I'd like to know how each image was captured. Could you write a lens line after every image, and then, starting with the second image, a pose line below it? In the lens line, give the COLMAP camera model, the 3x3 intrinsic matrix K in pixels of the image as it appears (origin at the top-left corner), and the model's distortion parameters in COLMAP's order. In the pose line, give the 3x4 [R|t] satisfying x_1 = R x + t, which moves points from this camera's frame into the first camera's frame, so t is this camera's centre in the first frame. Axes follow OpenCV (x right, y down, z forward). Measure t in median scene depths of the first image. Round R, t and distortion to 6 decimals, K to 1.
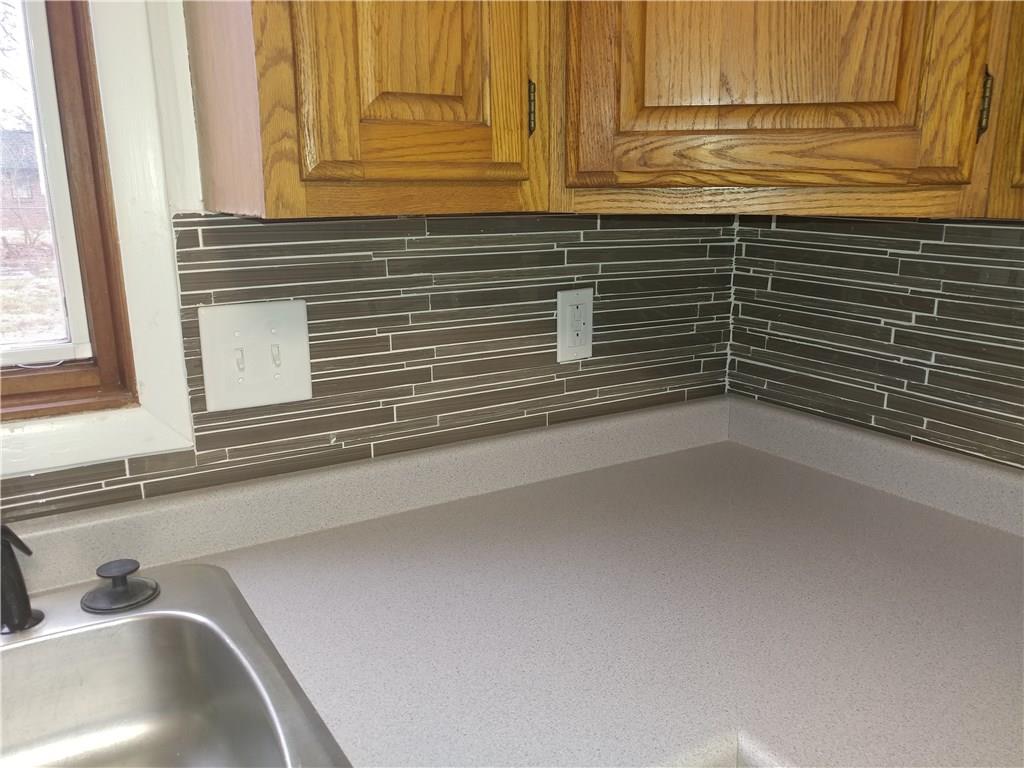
lens RADIAL K [[823.4, 0, 514.8], [0, 823.4, 385.8], [0, 0, 1]] dist [0.024660, -0.008726]
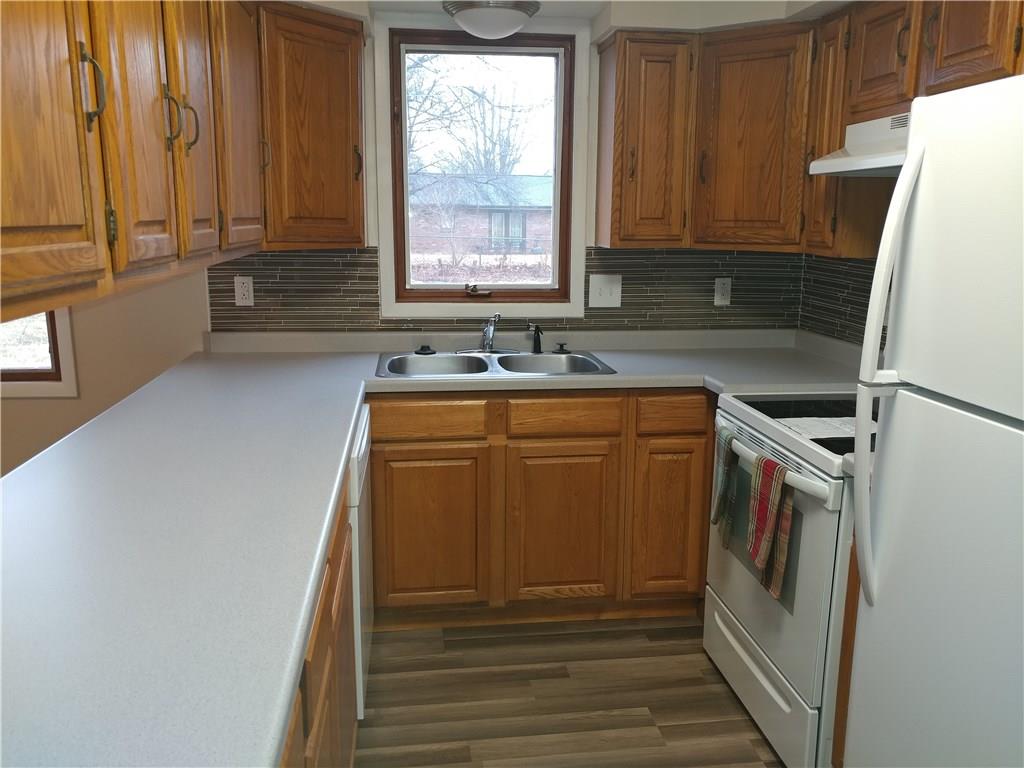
lens RADIAL K [[823.4, 0, 512.9], [0, 823.4, 384.5], [0, 0, 1]] dist [0.024660, -0.008726]
pose [[0.903938, 0.094219, -0.417155, 0.717665], [-0.110355, 0.993784, -0.014674, 0.401886], [0.413179, 0.059299, 0.908717, -1.991226]]
